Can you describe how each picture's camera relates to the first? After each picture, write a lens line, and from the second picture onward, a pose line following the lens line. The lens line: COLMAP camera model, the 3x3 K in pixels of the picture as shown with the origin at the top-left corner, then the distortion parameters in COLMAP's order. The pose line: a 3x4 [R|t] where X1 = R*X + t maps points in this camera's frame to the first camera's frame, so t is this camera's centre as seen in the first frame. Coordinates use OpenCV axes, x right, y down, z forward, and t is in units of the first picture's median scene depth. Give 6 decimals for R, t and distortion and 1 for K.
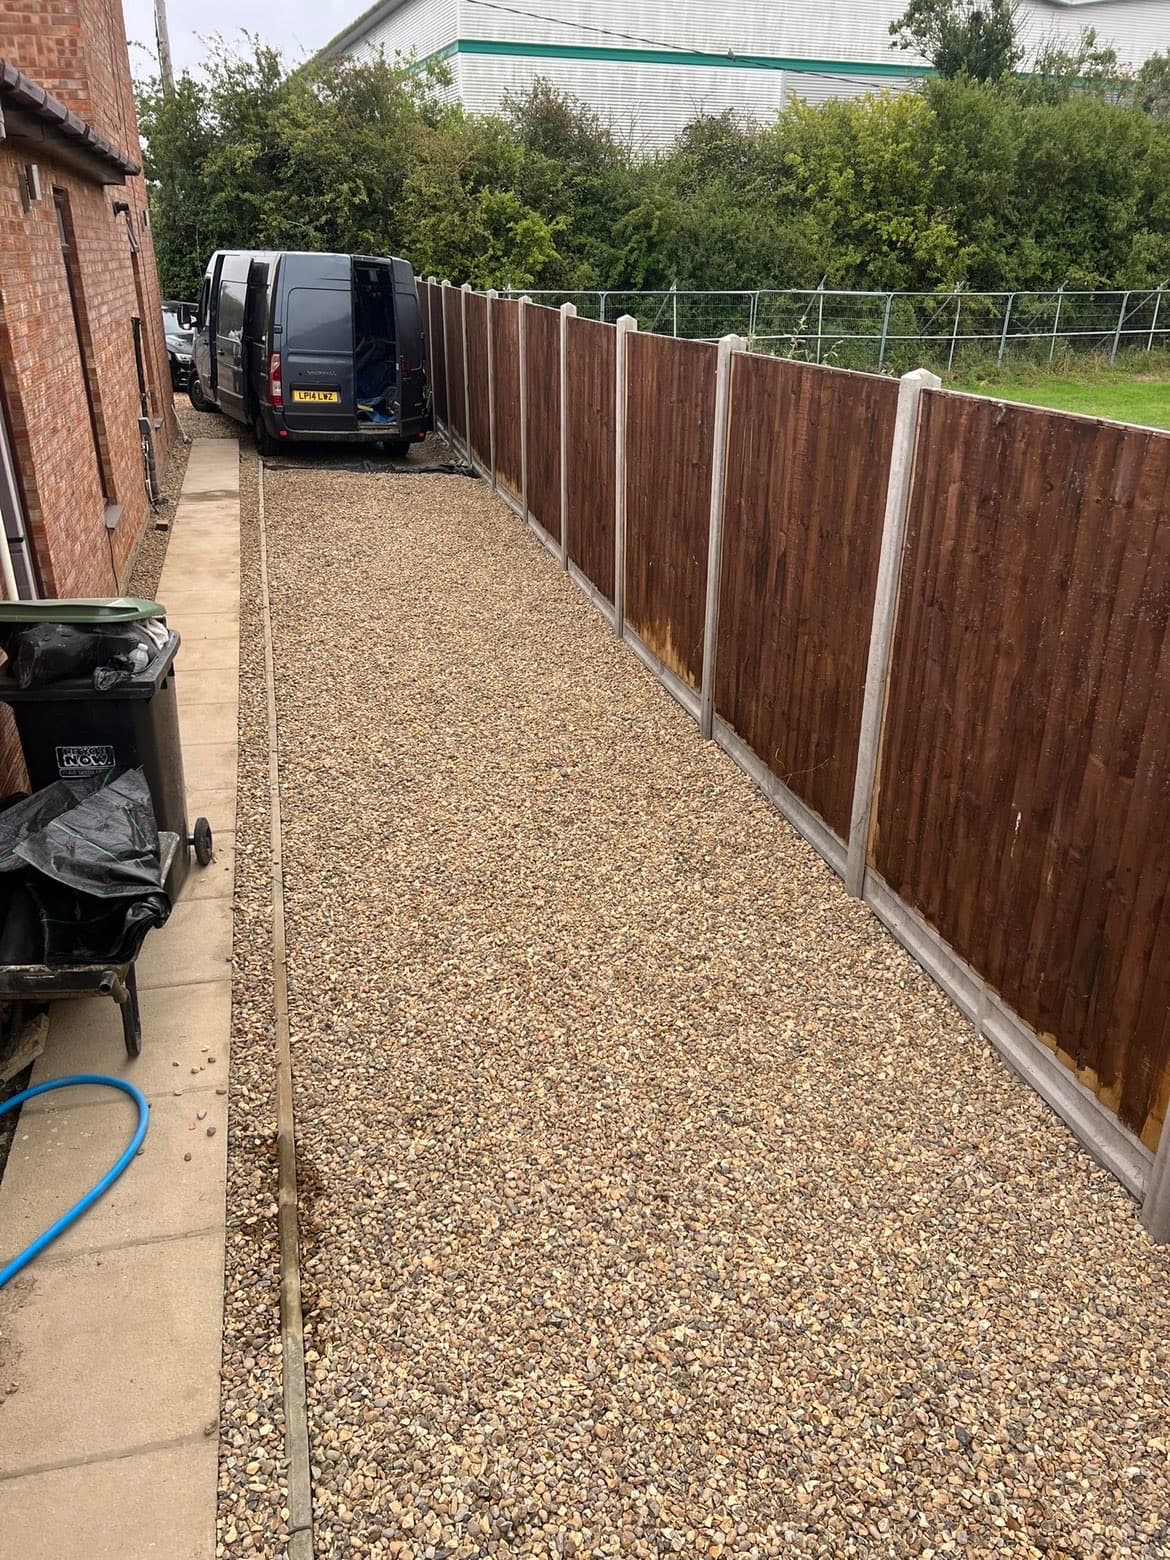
lens RADIAL K [[1181.9, 0, 585.0], [0, 1181.9, 780.0], [0, 0, 1]] dist [0.062590, -0.097109]
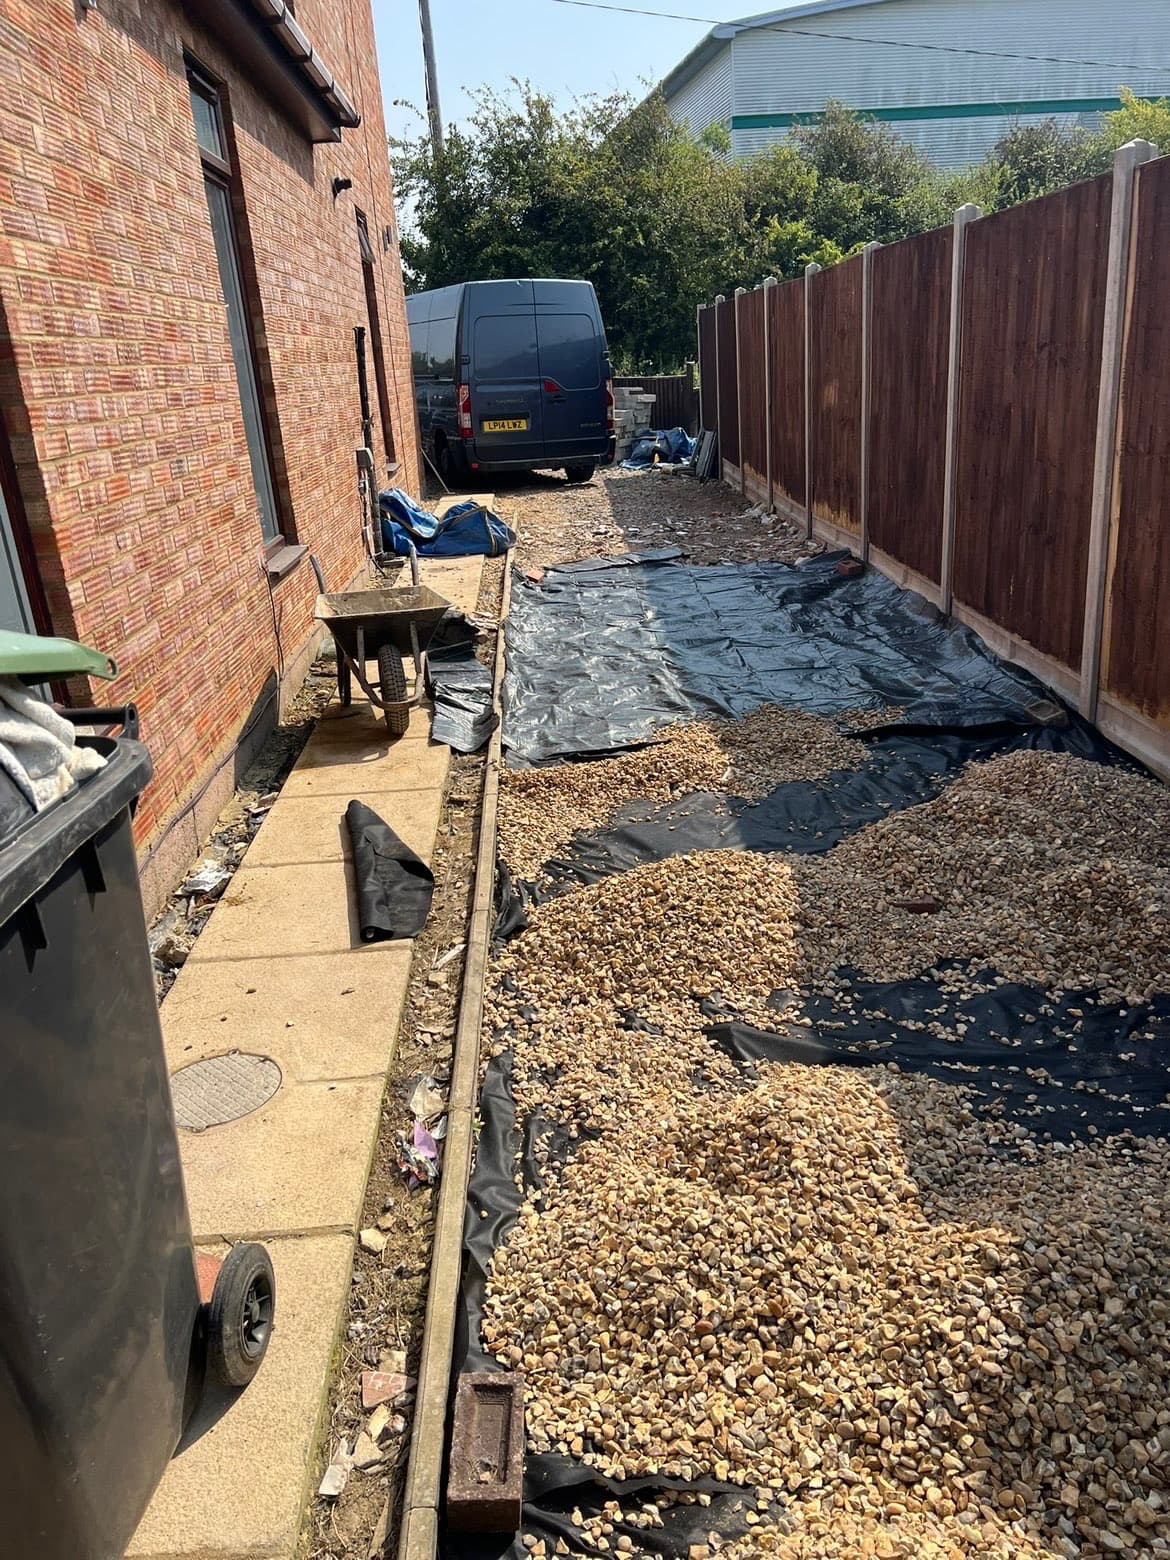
lens RADIAL K [[1181.9, 0, 585.0], [0, 1181.9, 780.0], [0, 0, 1]] dist [0.062590, -0.097109]
pose [[0.975756, -0.003498, -0.218834, -0.028677], [-0.011242, 0.997751, -0.066073, -0.018405], [0.218573, 0.066932, 0.973522, 0.135428]]
